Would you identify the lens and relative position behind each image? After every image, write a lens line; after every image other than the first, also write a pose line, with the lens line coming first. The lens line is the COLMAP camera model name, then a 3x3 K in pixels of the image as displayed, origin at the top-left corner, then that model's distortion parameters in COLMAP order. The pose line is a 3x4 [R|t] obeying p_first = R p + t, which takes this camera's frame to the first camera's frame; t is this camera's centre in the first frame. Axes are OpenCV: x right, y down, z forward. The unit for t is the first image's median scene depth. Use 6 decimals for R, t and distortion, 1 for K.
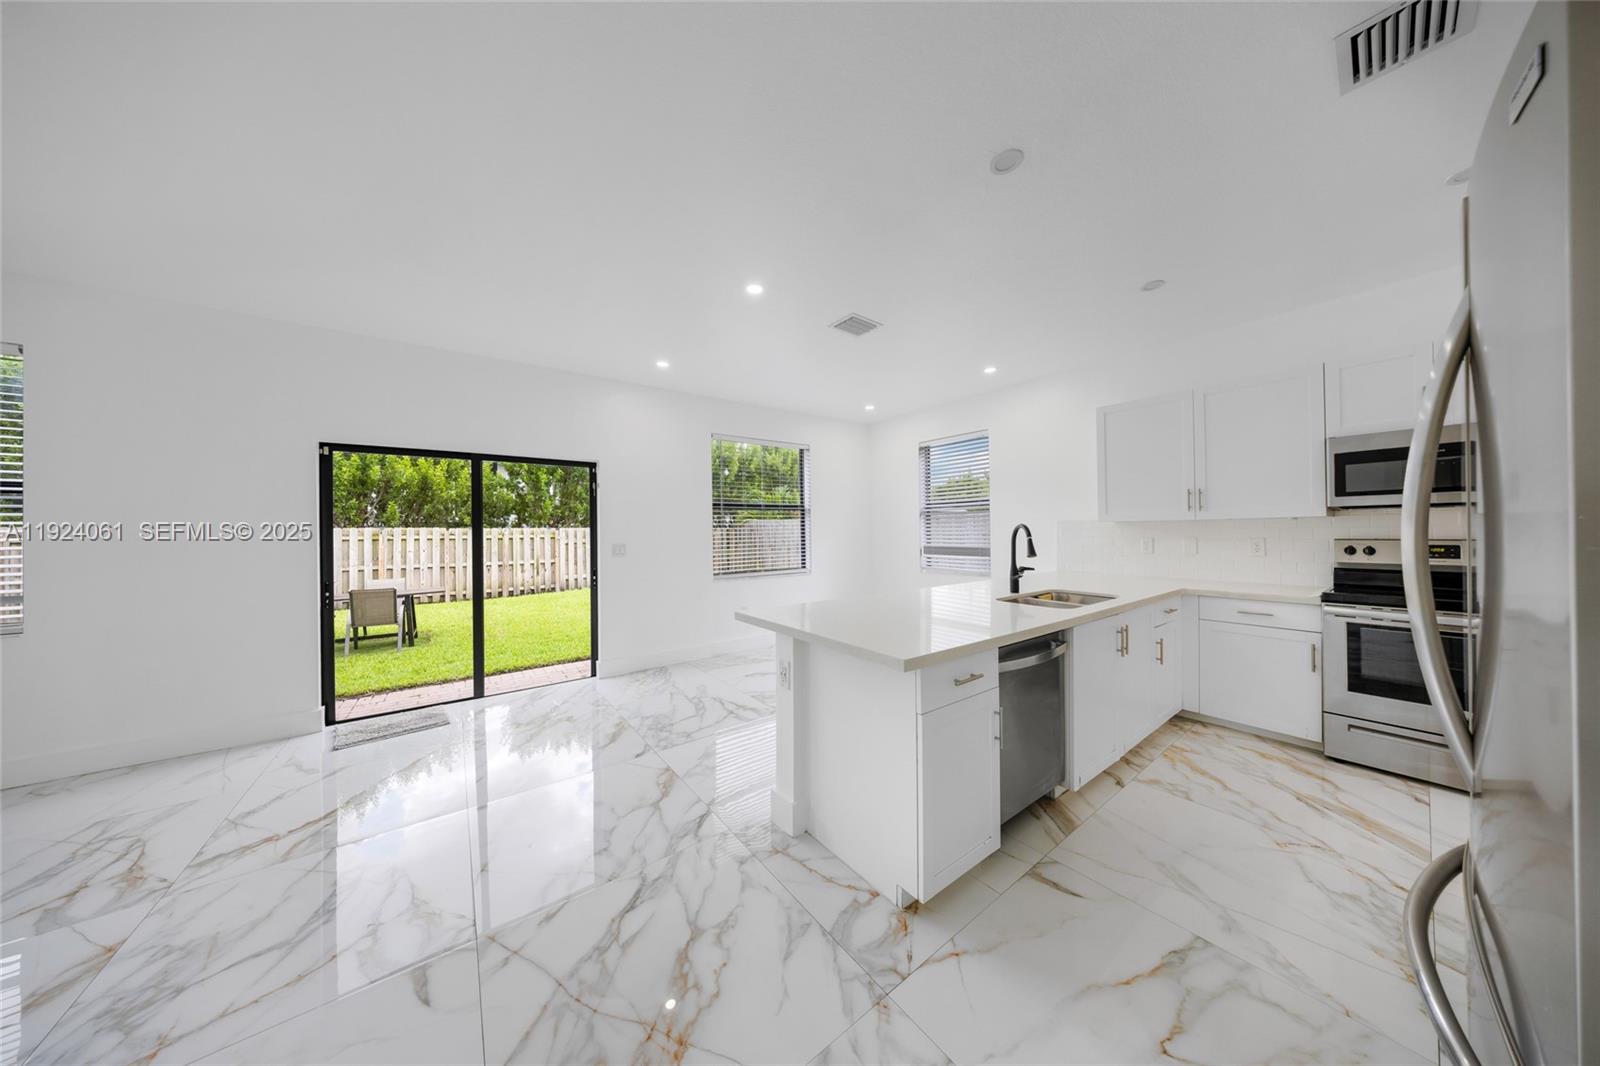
lens RADIAL K [[465.7, 0, 806.5], [0, 465.7, 536.0], [0, 0, 1]] dist [-0.005816, -0.000050]
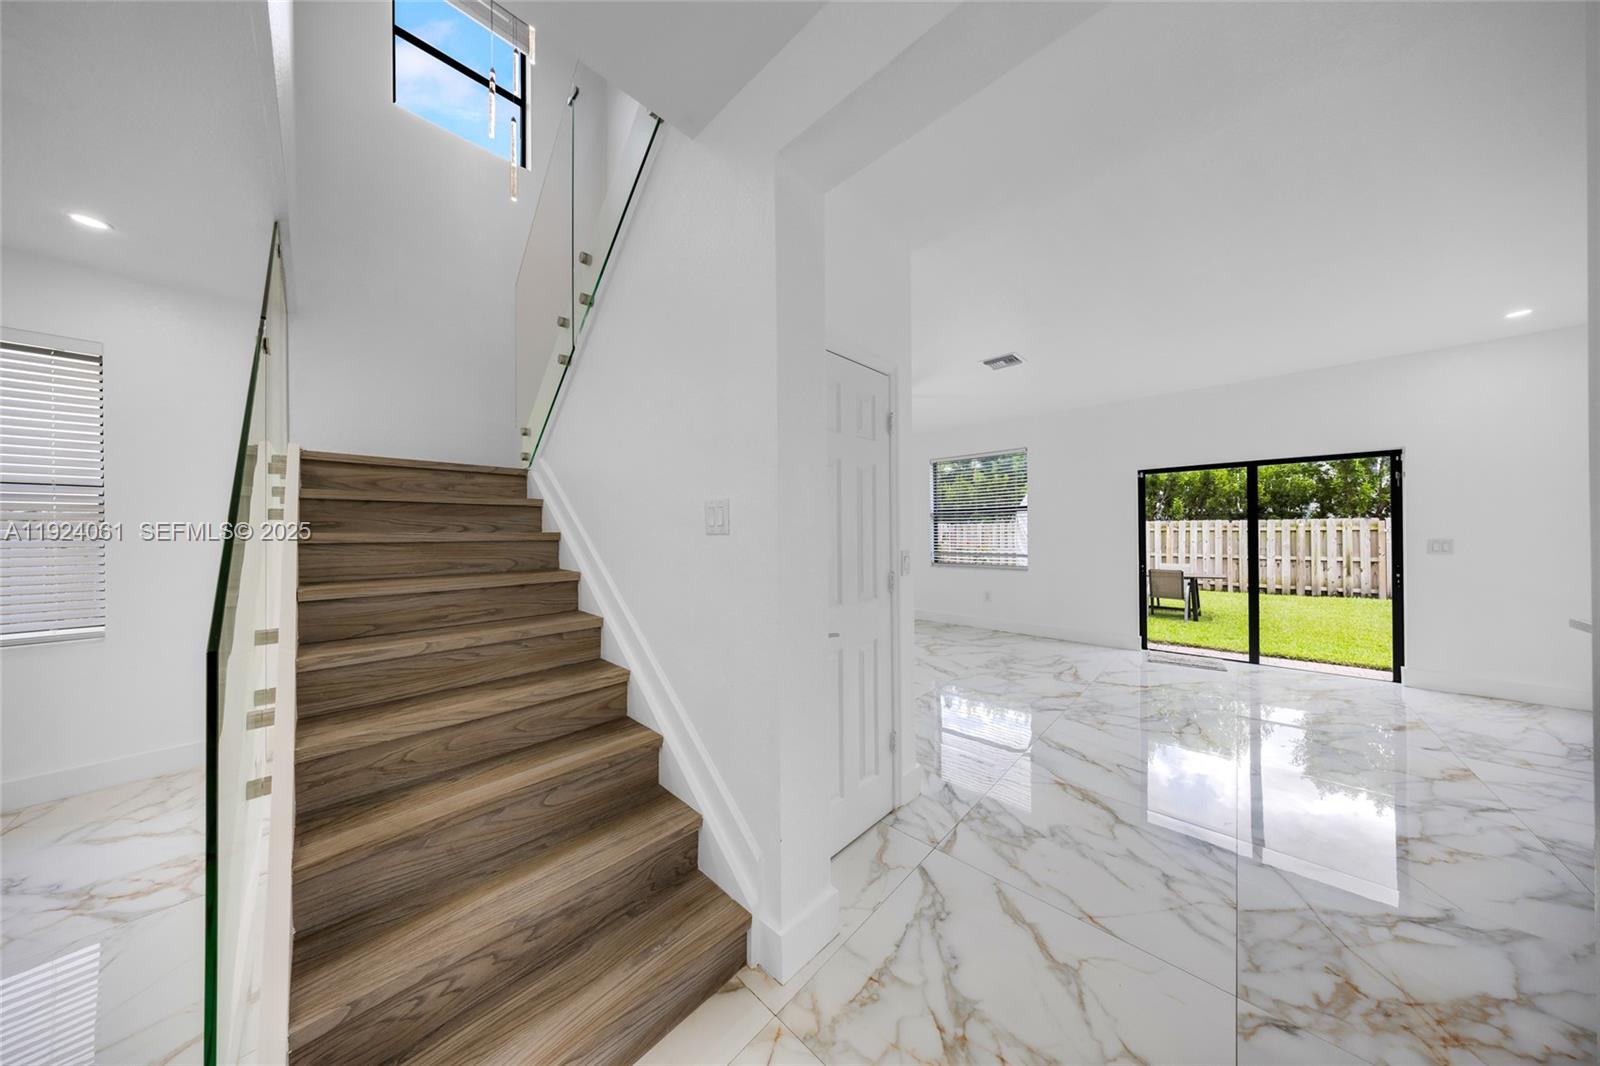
lens RADIAL K [[460.7, 0, 799.1], [0, 460.7, 524.4], [0, 0, 1]] dist [-0.000659, -0.000018]
pose [[0.156526, -0.006068, -0.987655, 0.152072], [-0.000323, 0.999981, -0.006195, -0.002599], [0.987674, 0.001289, 0.156521, -0.185030]]
